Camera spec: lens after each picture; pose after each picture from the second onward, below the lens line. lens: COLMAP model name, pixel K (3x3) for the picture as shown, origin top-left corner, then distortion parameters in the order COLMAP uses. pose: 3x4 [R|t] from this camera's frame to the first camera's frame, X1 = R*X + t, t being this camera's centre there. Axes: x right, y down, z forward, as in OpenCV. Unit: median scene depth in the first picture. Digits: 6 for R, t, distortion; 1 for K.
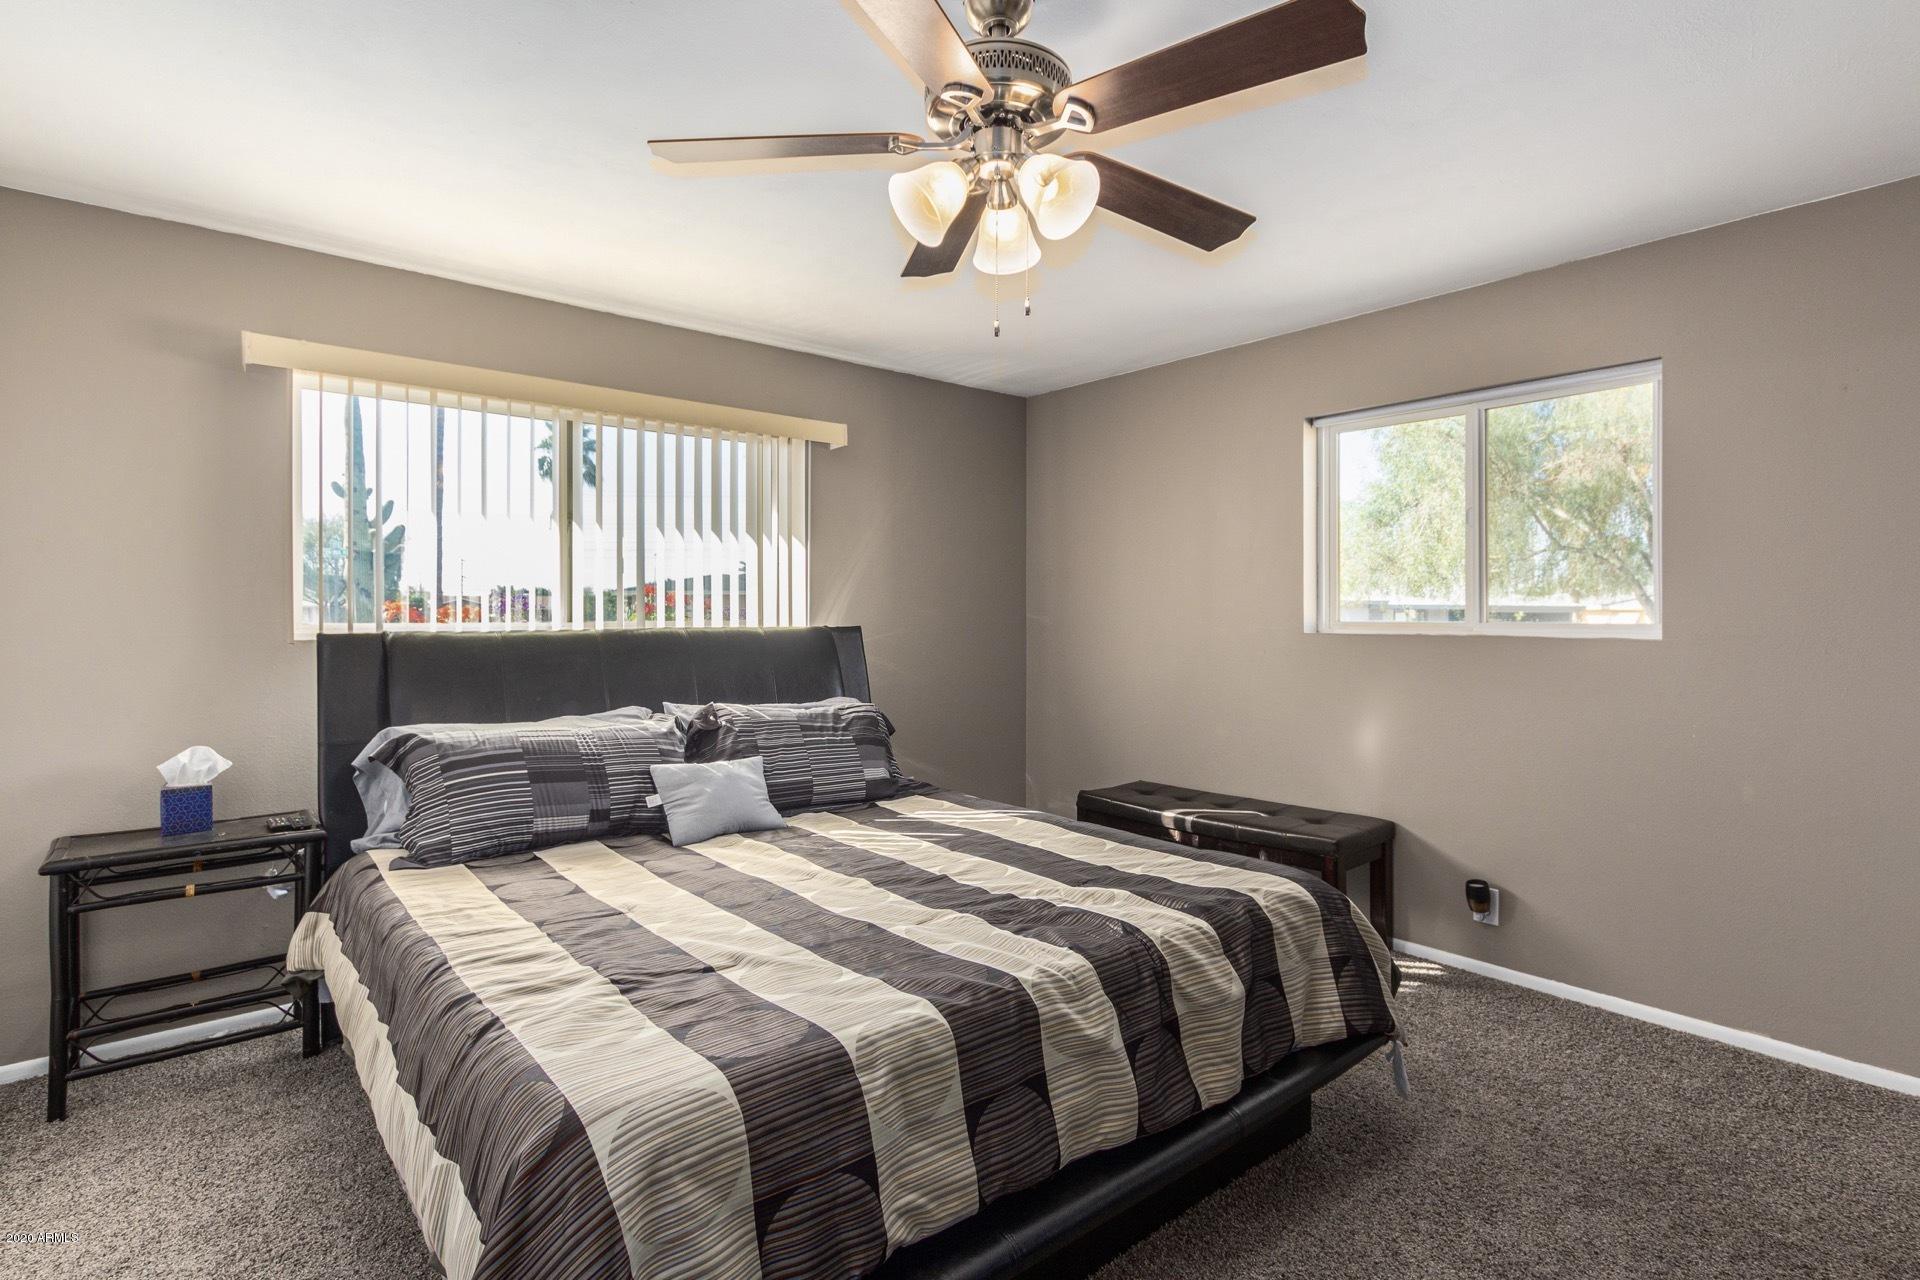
lens RADIAL K [[933.3, 0, 979.9], [0, 933.3, 612.7], [0, 0, 1]] dist [0.004683, -0.000239]
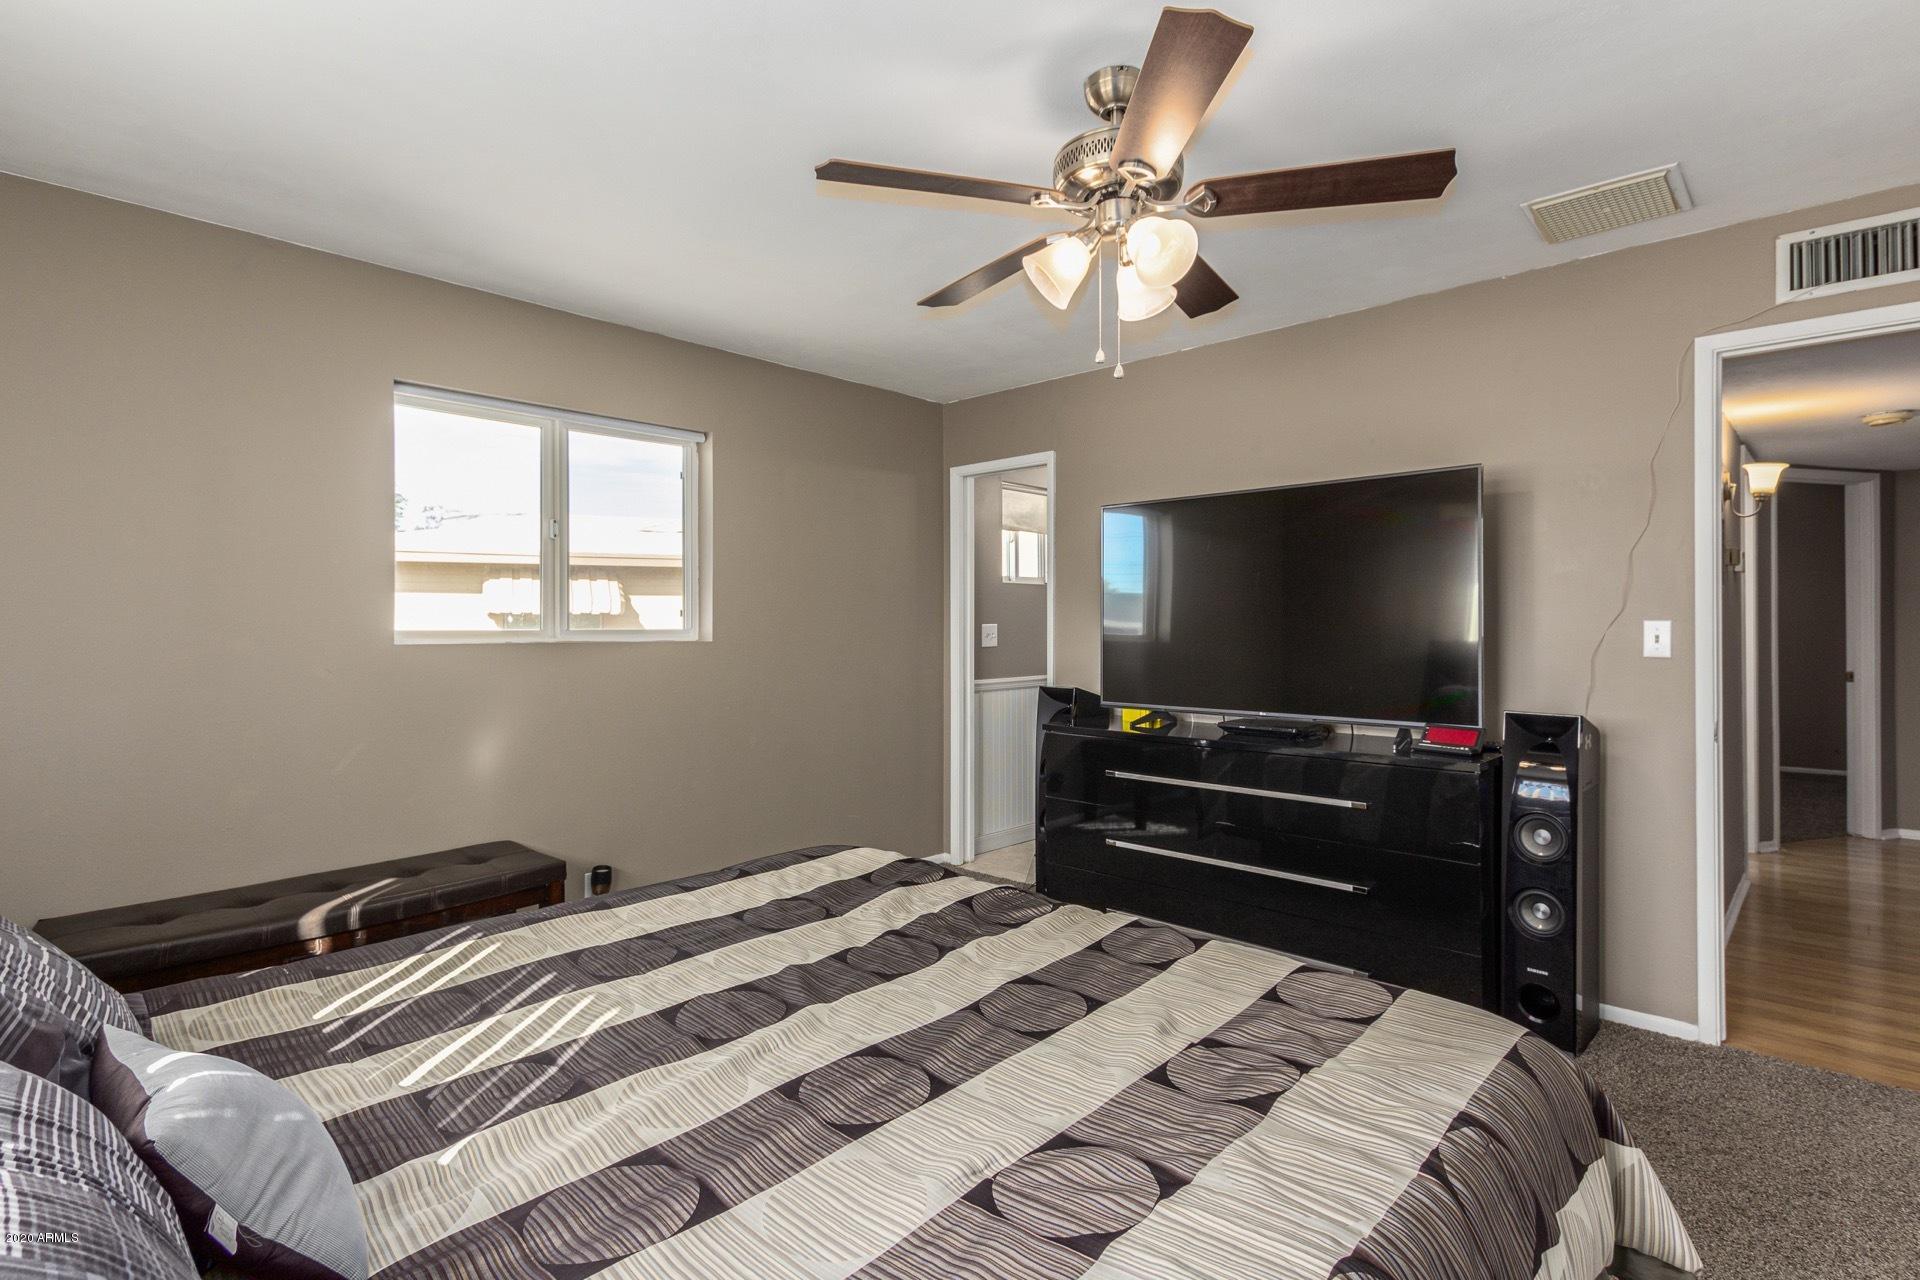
lens RADIAL K [[936.6, 0, 960.0], [0, 936.6, 640.0], [0, 0, 1]] dist [-0.000602, -0.000693]
pose [[-0.081787, -0.016913, 0.996506, -0.584243], [0.002280, 0.999850, 0.017157, 0.003840], [-0.996647, 0.003675, -0.081736, 0.678676]]
